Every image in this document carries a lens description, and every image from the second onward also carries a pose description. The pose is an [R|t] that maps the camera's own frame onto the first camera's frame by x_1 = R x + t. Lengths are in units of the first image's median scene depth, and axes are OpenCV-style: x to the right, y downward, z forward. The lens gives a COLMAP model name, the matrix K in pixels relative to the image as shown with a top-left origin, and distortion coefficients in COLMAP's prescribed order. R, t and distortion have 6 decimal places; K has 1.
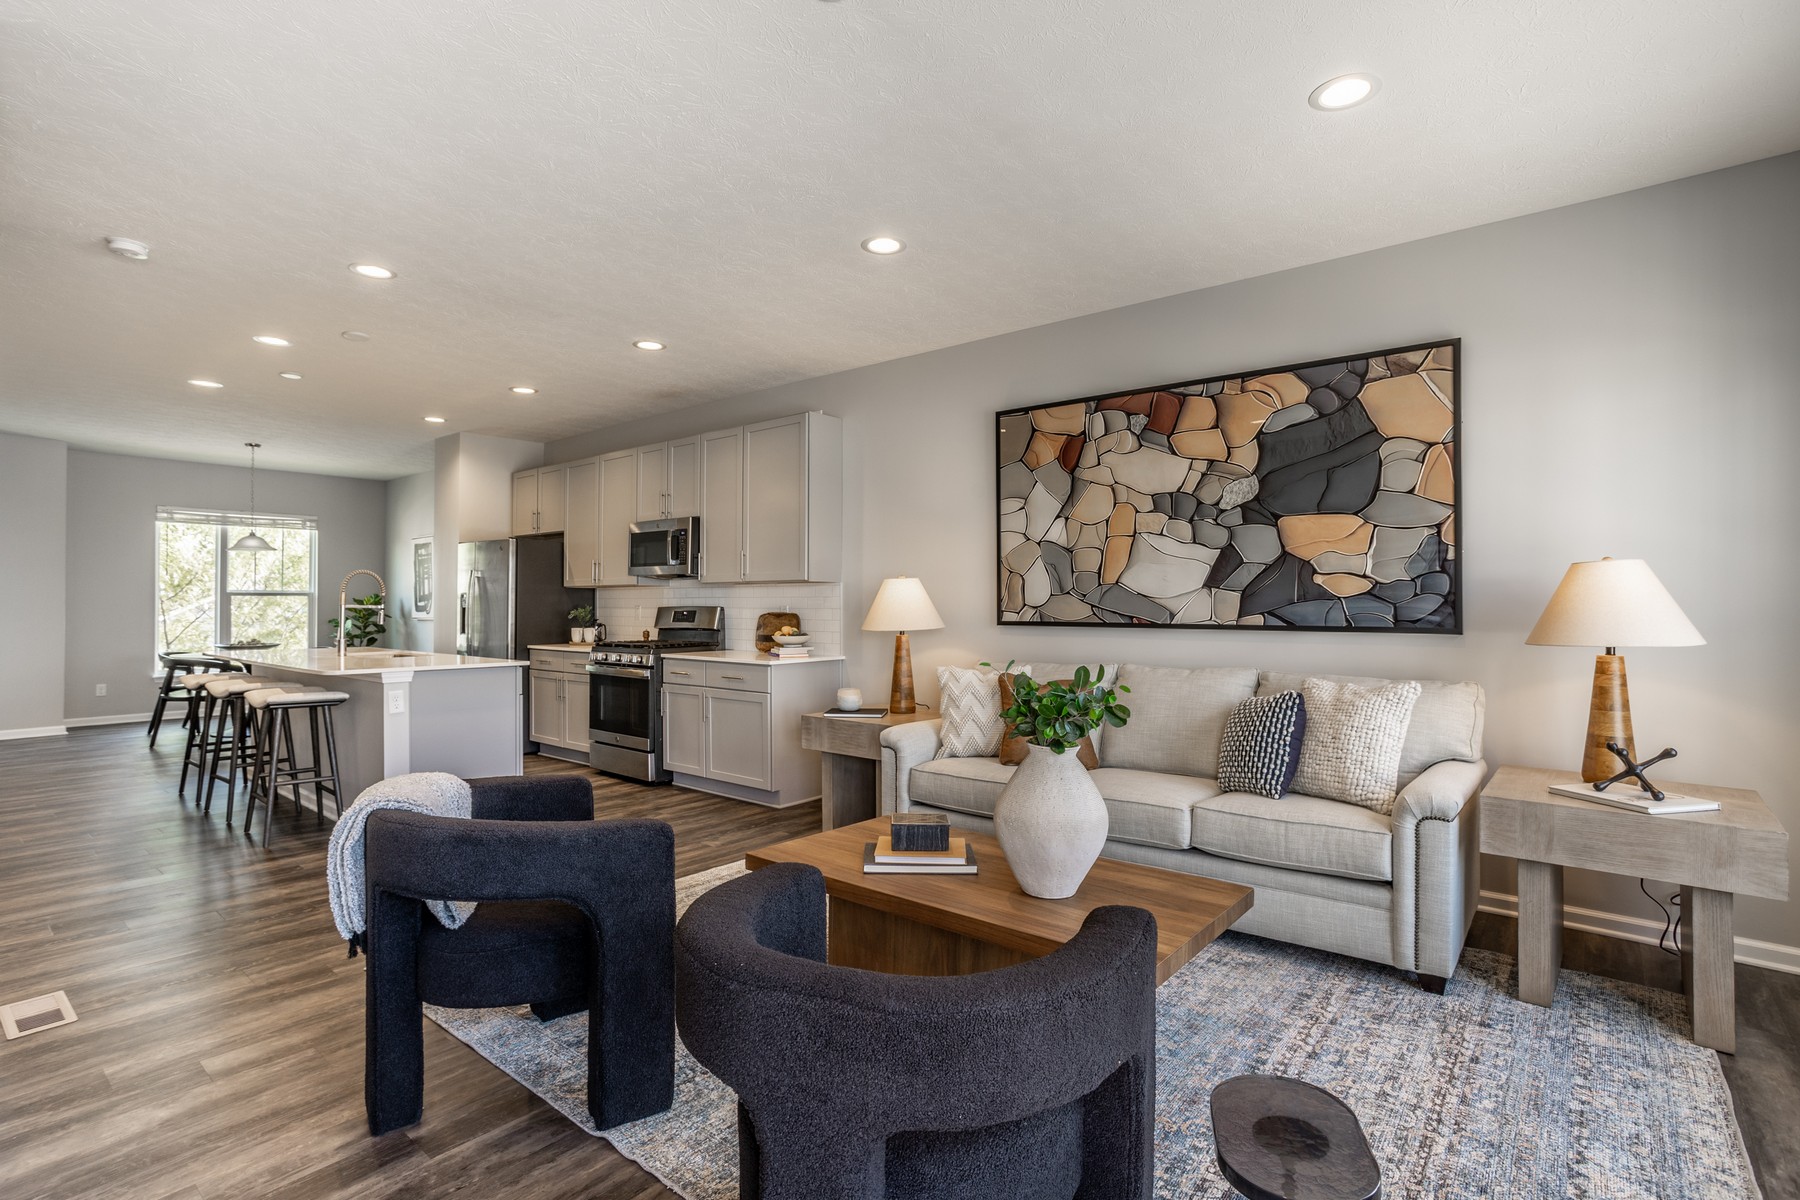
lens RADIAL K [[869.8, 0, 895.0], [0, 869.8, 601.3], [0, 0, 1]] dist [-0.036508, 0.015421]
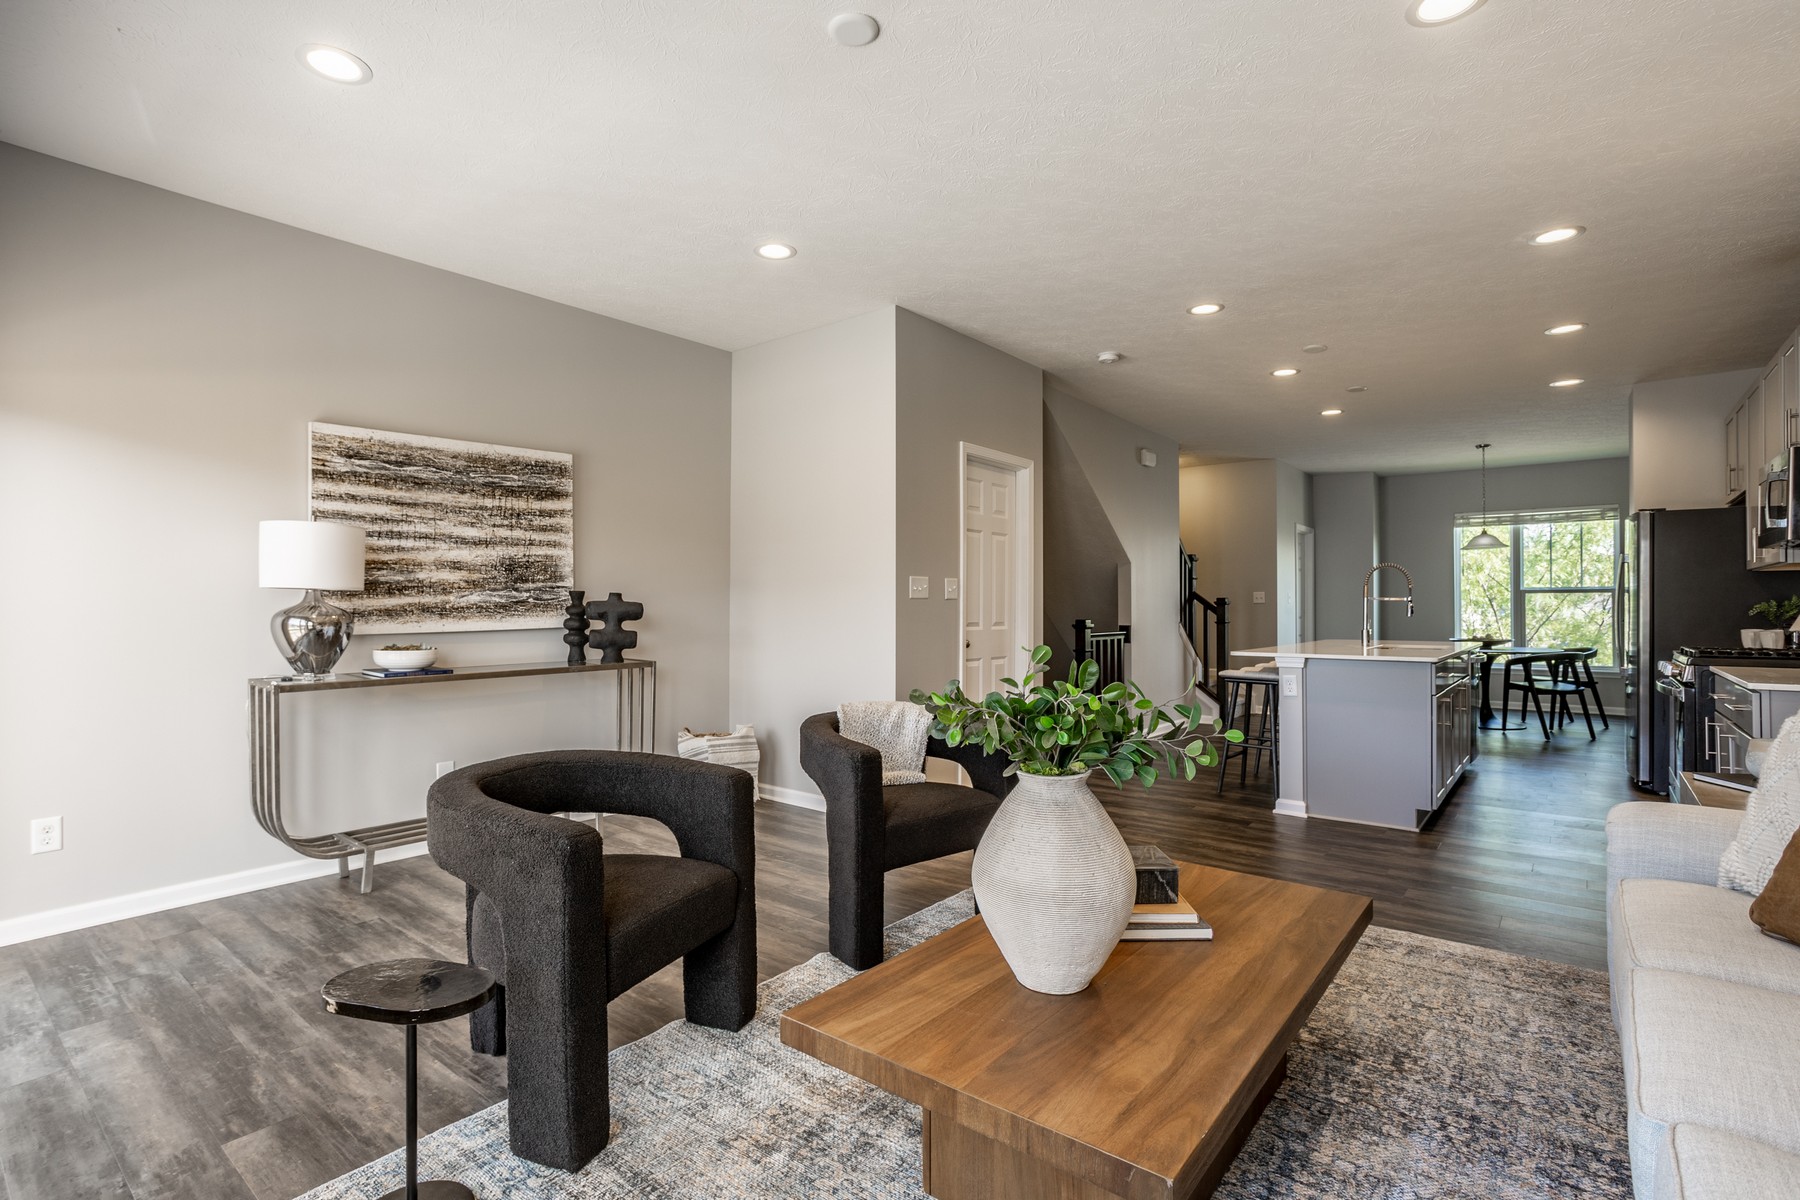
lens RADIAL K [[869.8, 0, 895.3], [0, 869.8, 602.9], [0, 0, 1]] dist [-0.036508, 0.015421]
pose [[0.020177, -0.006781, -0.999773, 0.430138], [0.003729, 0.999971, -0.006707, 0.017409], [0.999789, -0.003593, 0.020202, 0.422174]]
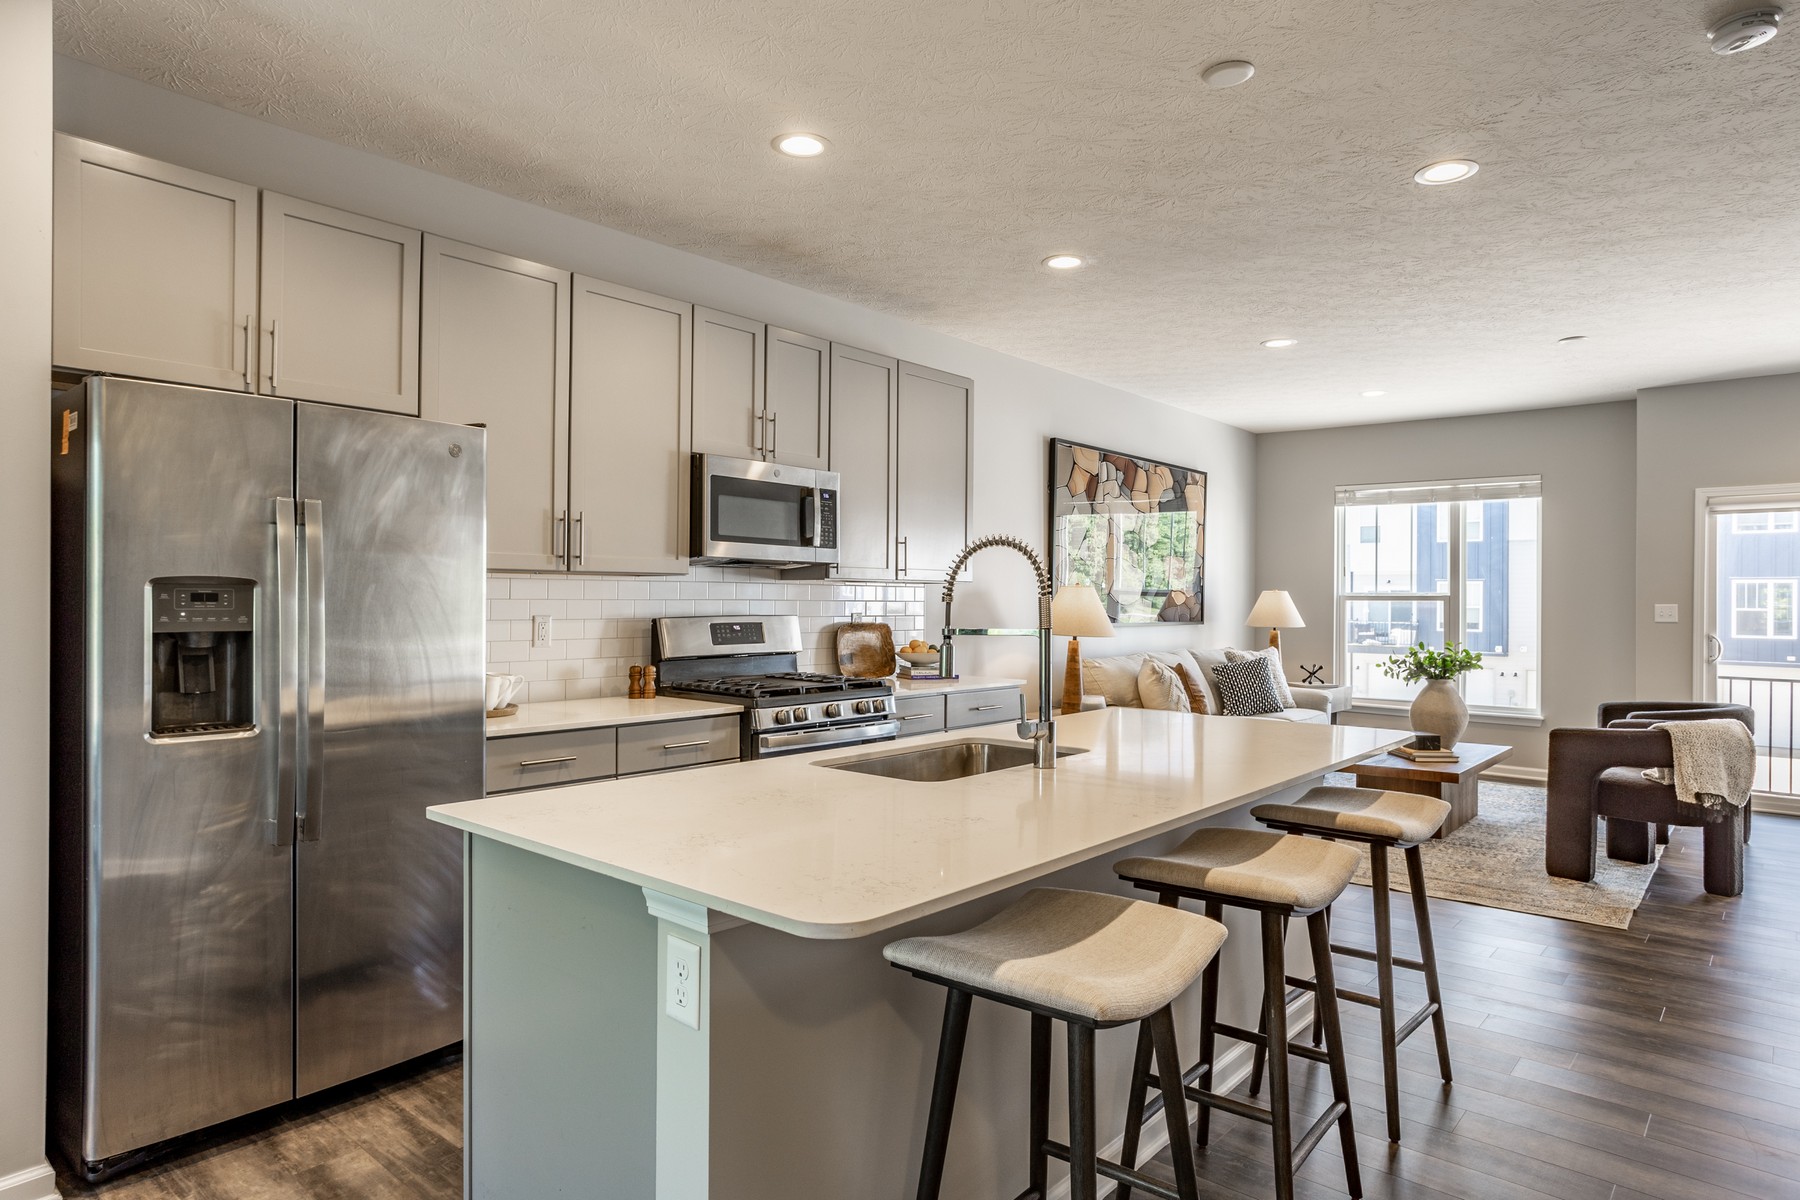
lens RADIAL K [[1055.5, 0, 880.3], [0, 1055.5, 589.7], [0, 0, 1]] dist [-0.017415, 0.005220]
pose [[0.024463, 0.007140, 0.999675, -1.169638], [-0.011702, 0.999908, -0.006856, -0.009592], [-0.999632, -0.011531, 0.024544, 1.117959]]
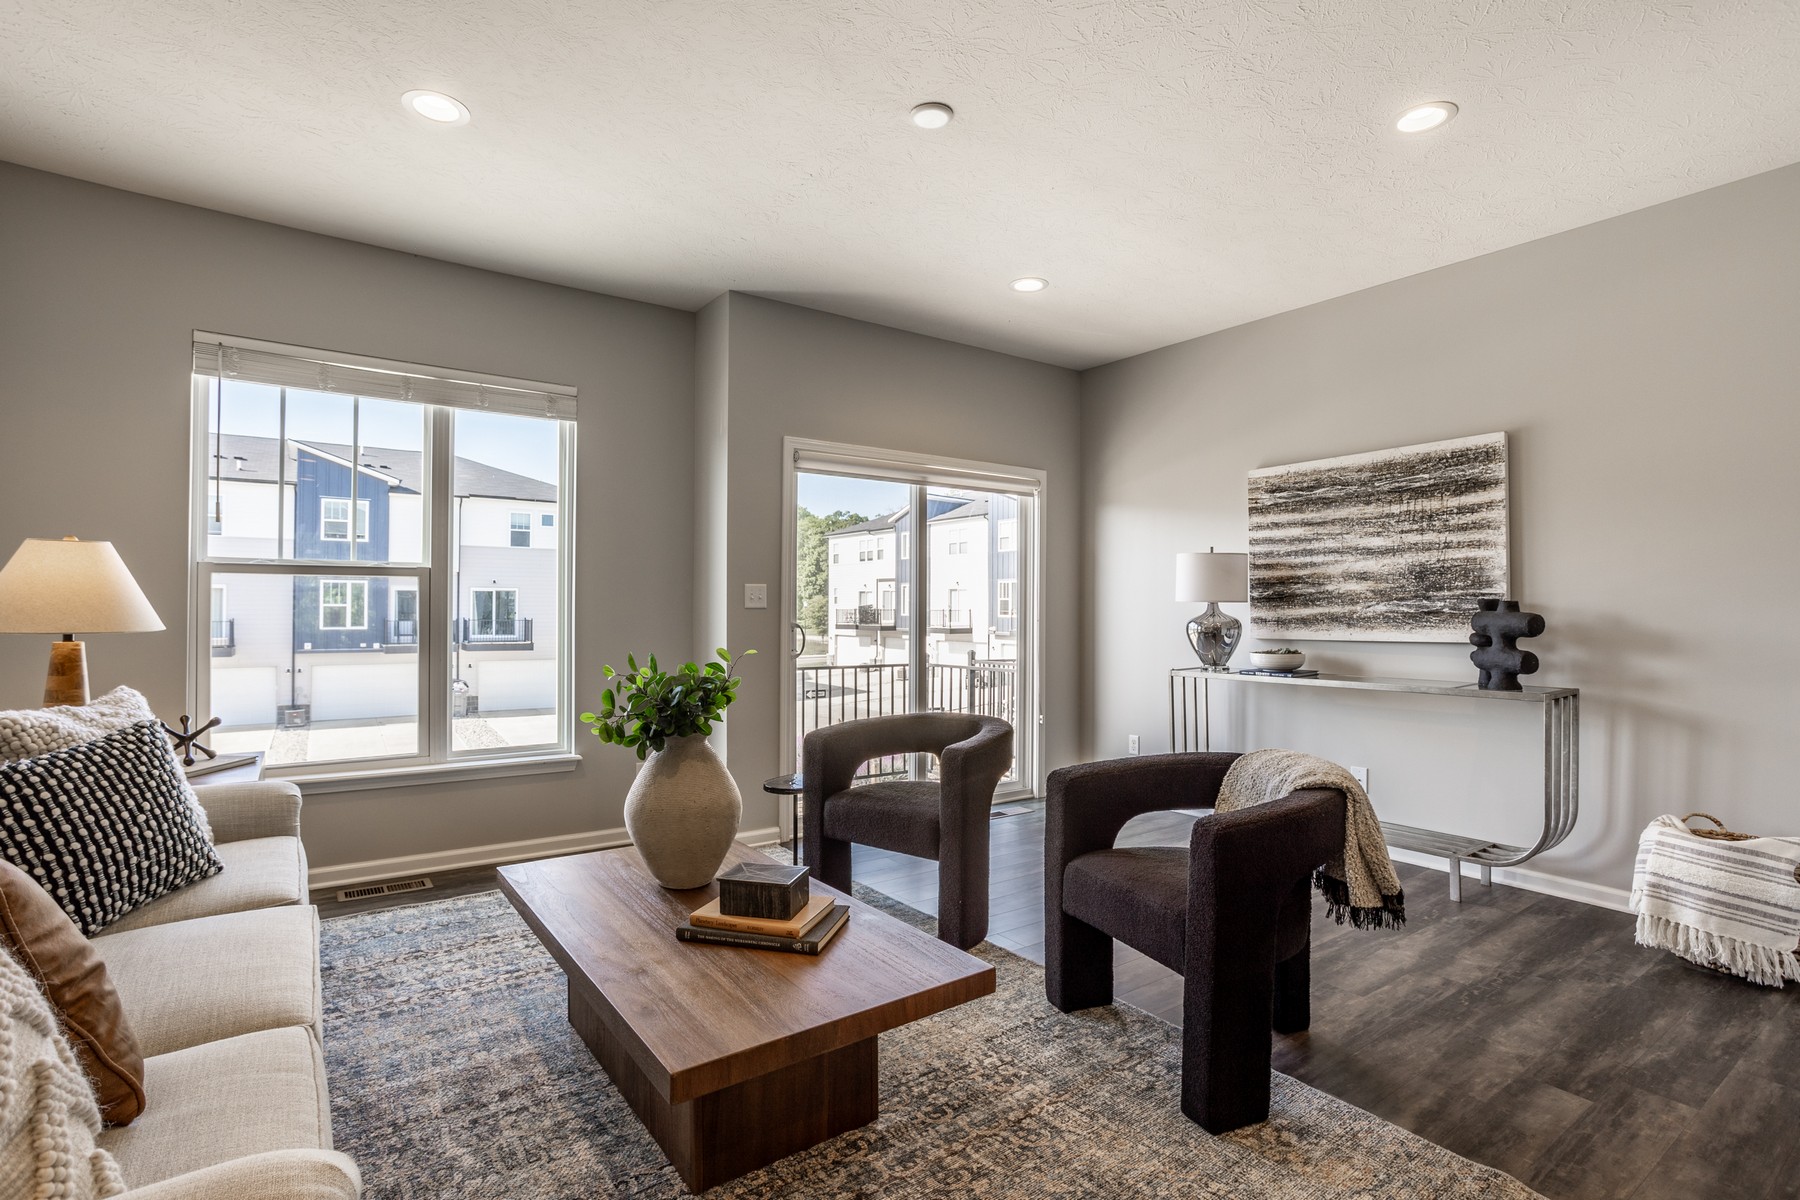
lens RADIAL K [[869.8, 0, 897.6], [0, 869.8, 606.9], [0, 0, 1]] dist [-0.036508, 0.015421]
pose [[-0.968609, -0.007020, 0.248489, -0.144744], [-0.008404, 0.999955, -0.004507, 0.012298], [-0.248446, -0.006454, -0.968624, 0.920870]]
